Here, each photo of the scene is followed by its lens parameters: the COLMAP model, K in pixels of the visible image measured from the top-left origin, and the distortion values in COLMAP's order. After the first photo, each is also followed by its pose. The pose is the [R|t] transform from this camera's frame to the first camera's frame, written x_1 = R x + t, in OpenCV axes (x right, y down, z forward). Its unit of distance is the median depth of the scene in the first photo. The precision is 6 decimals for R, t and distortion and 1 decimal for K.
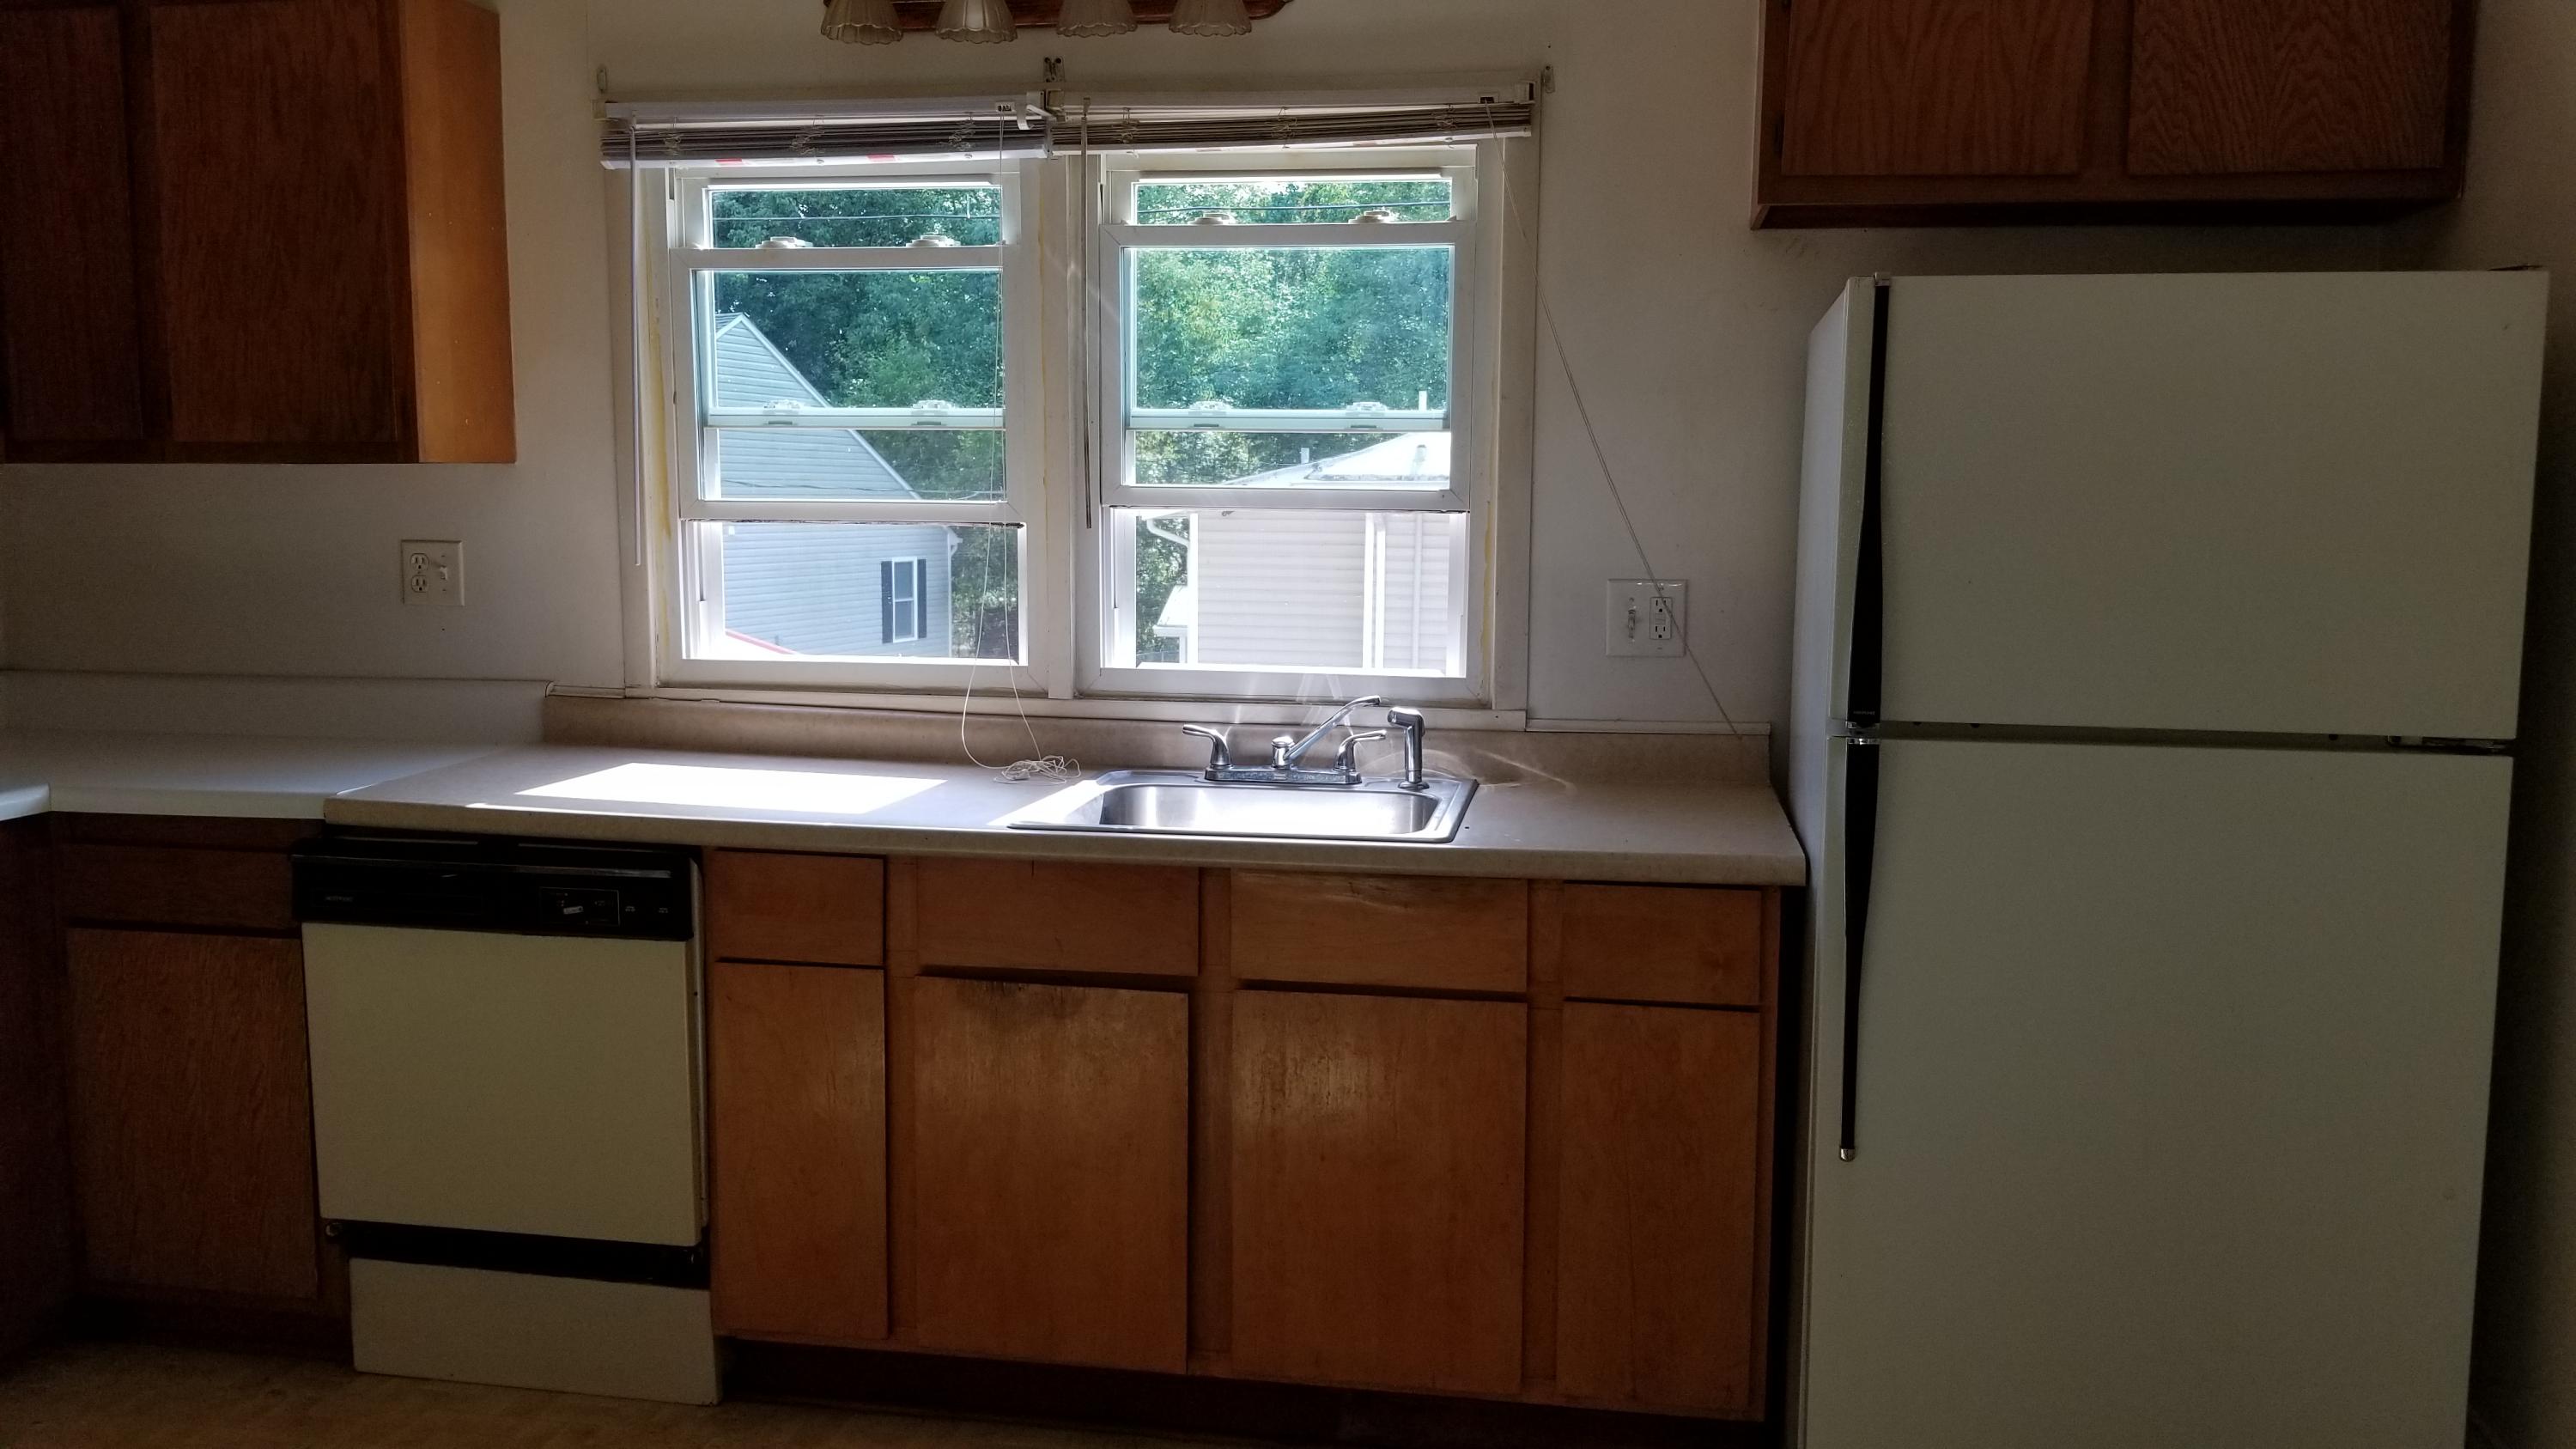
lens RADIAL K [[2002.1, 0, 1288.3], [0, 2002.1, 706.7], [0, 0, 1]] dist [0.097521, -0.179849]
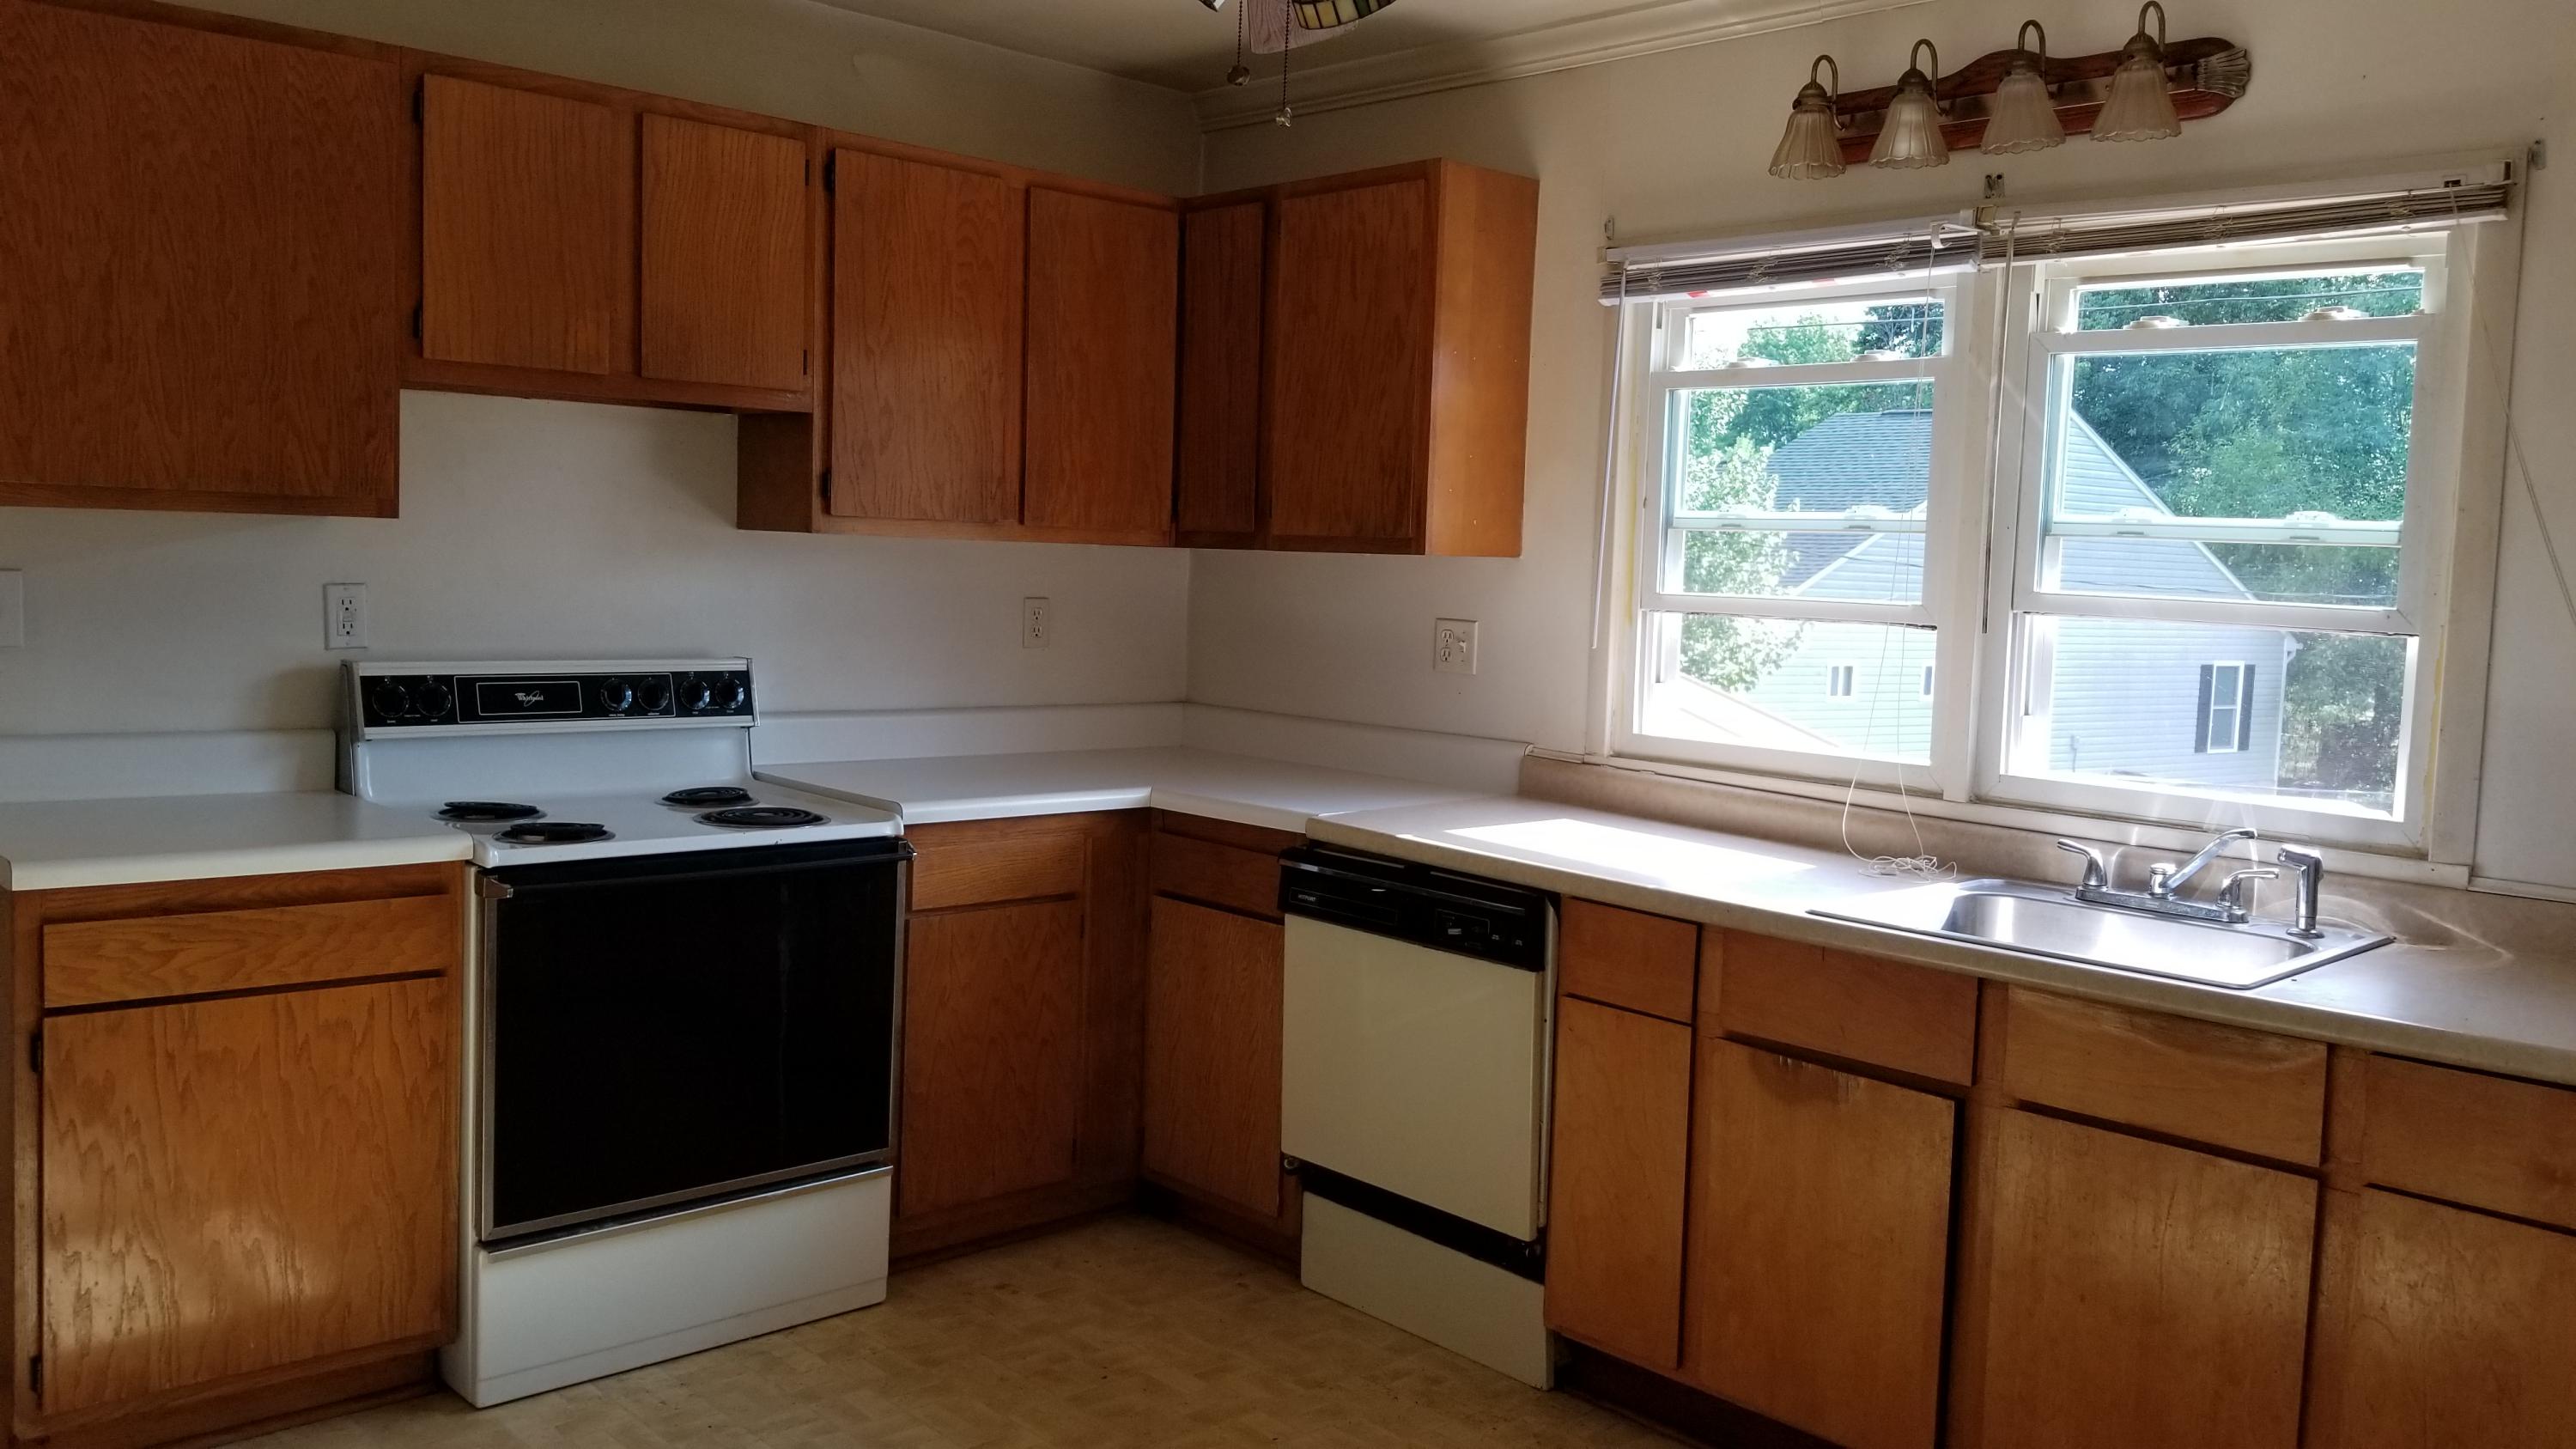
lens RADIAL K [[2002.1, 0, 1288.3], [0, 2002.1, 706.7], [0, 0, 1]] dist [0.097521, -0.179849]
pose [[0.803368, 0.071033, -0.591230, 0.226244], [-0.097088, 0.995199, -0.012357, -0.006513], [0.587514, 0.067329, 0.806408, -0.017259]]
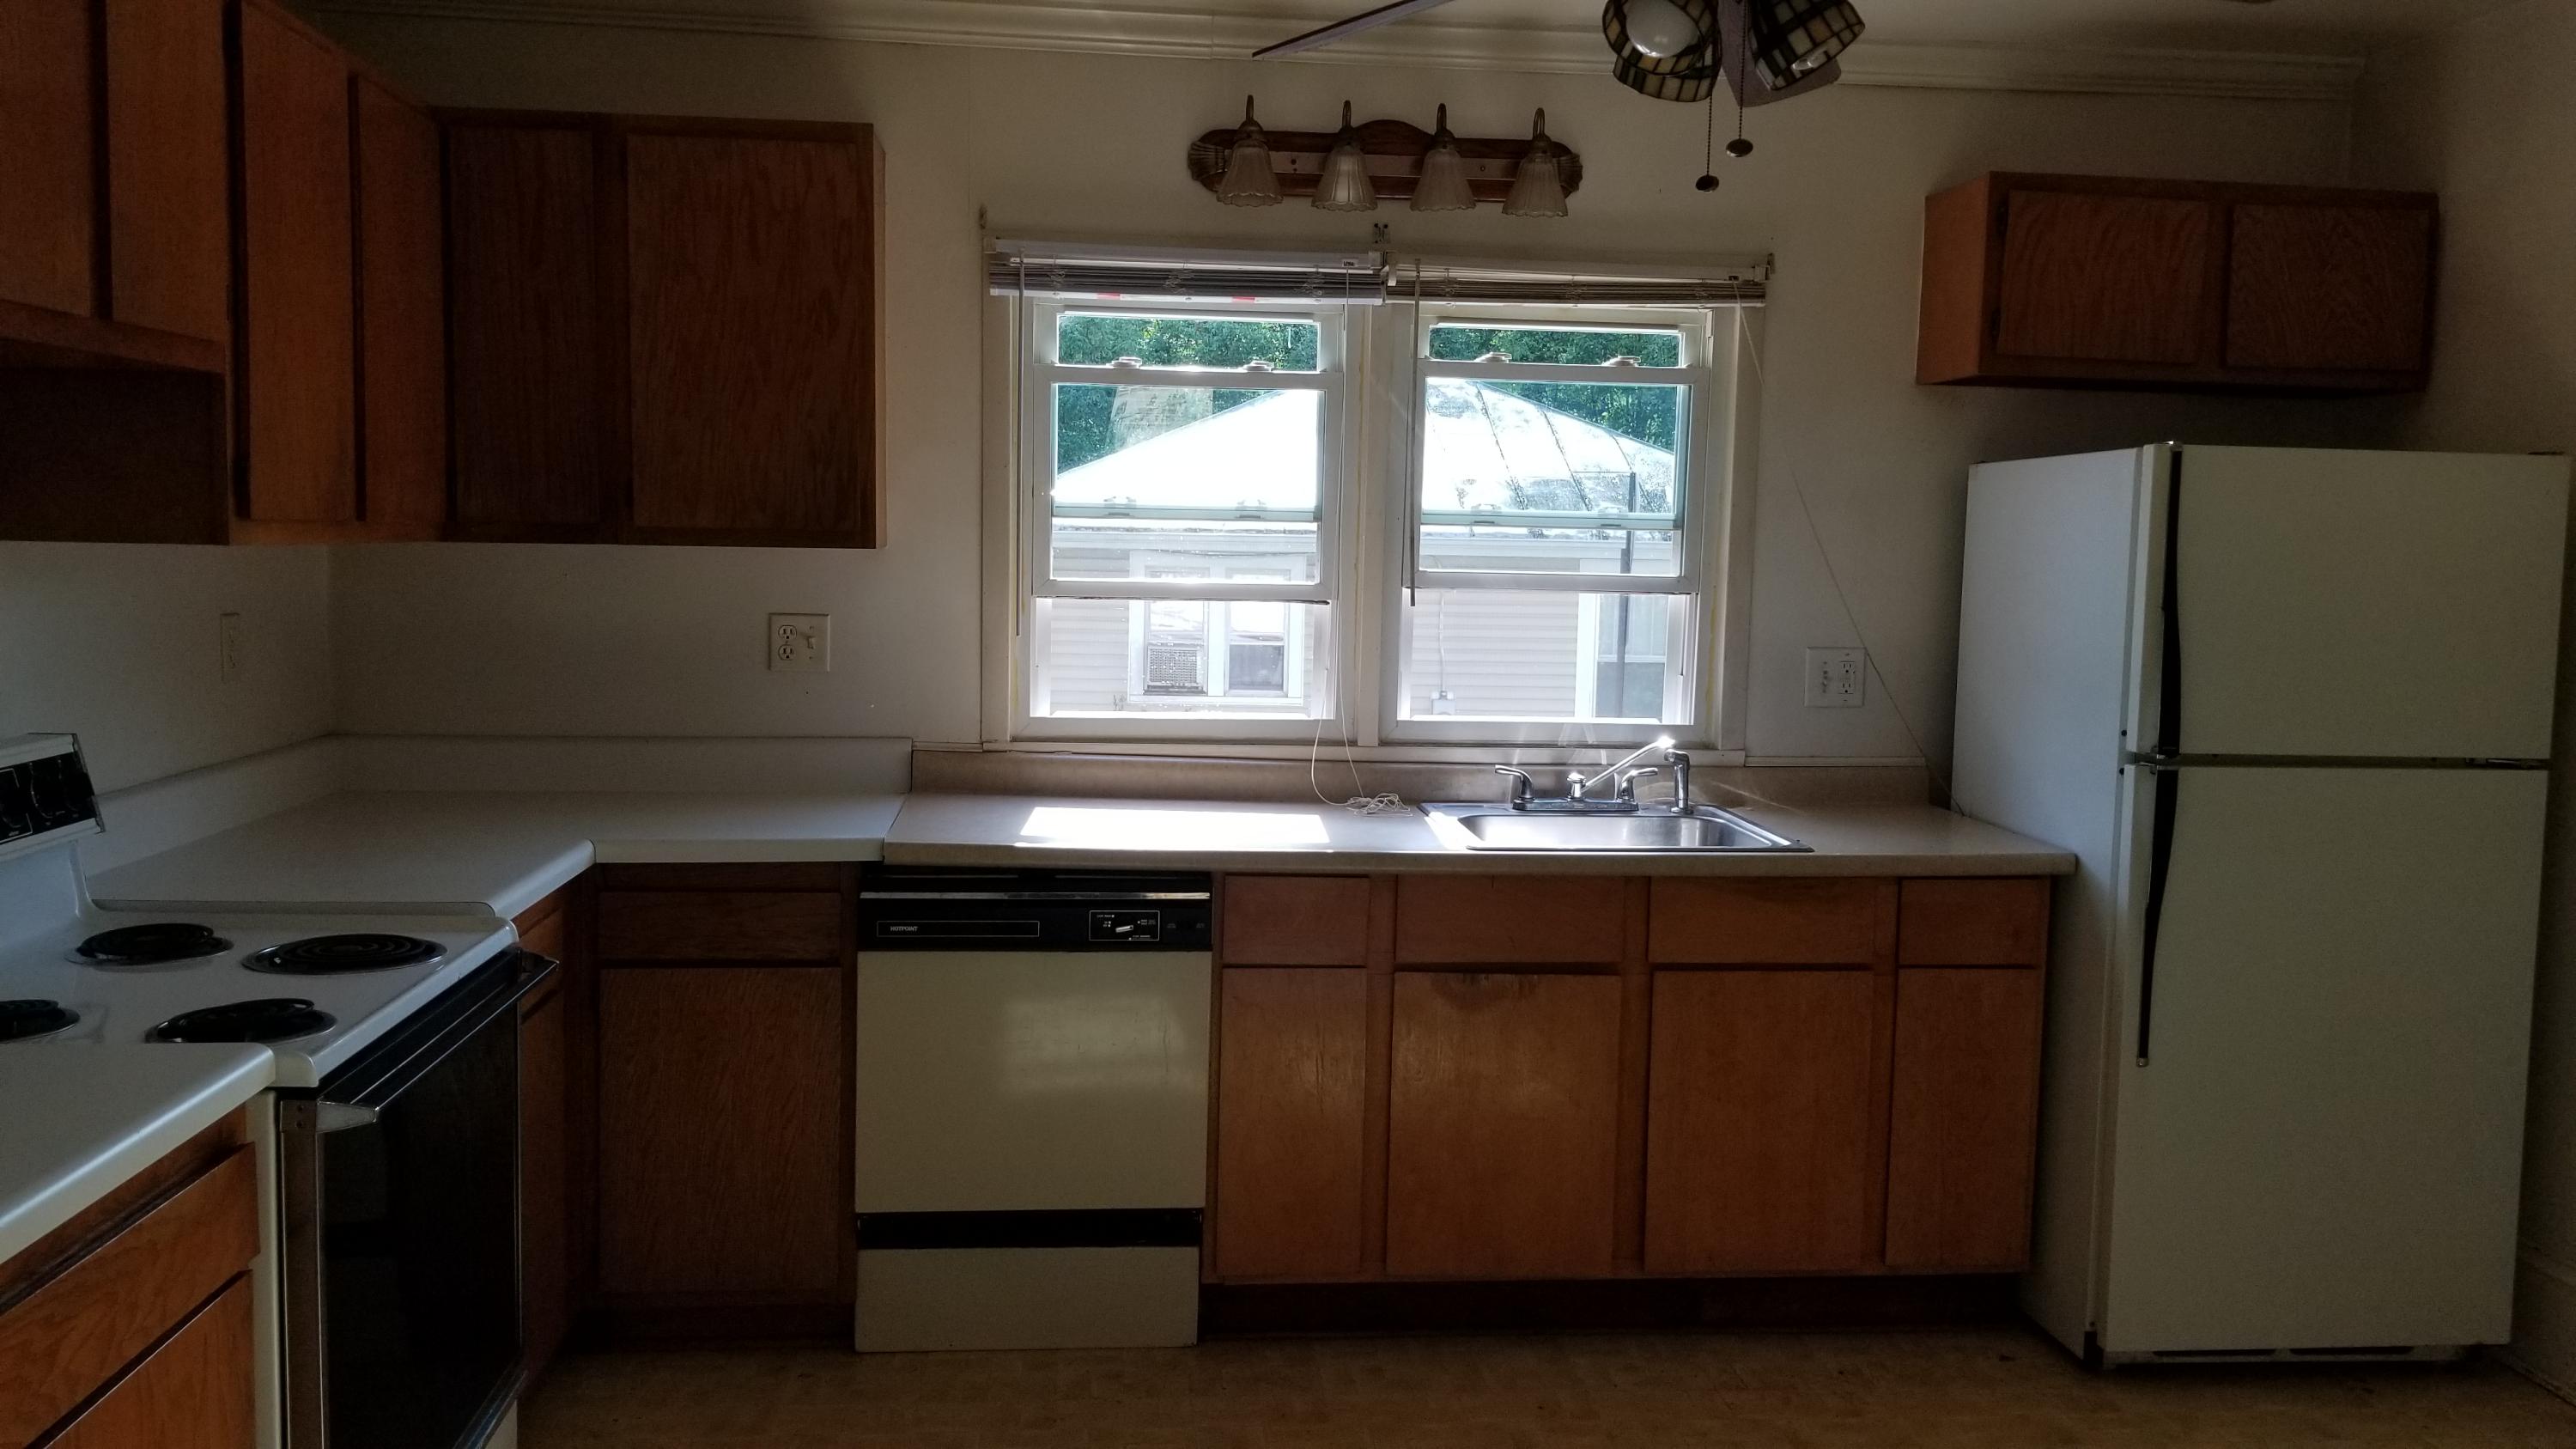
lens RADIAL K [[1994.9, 0, 1311.4], [0, 1994.9, 691.4], [0, 0, 1]] dist [0.100658, -0.161617]
pose [[0.962943, -0.008035, 0.269584, -0.498742], [0.015311, 0.999573, -0.024898, -0.007978], [-0.269269, 0.028103, 0.962655, -0.155613]]
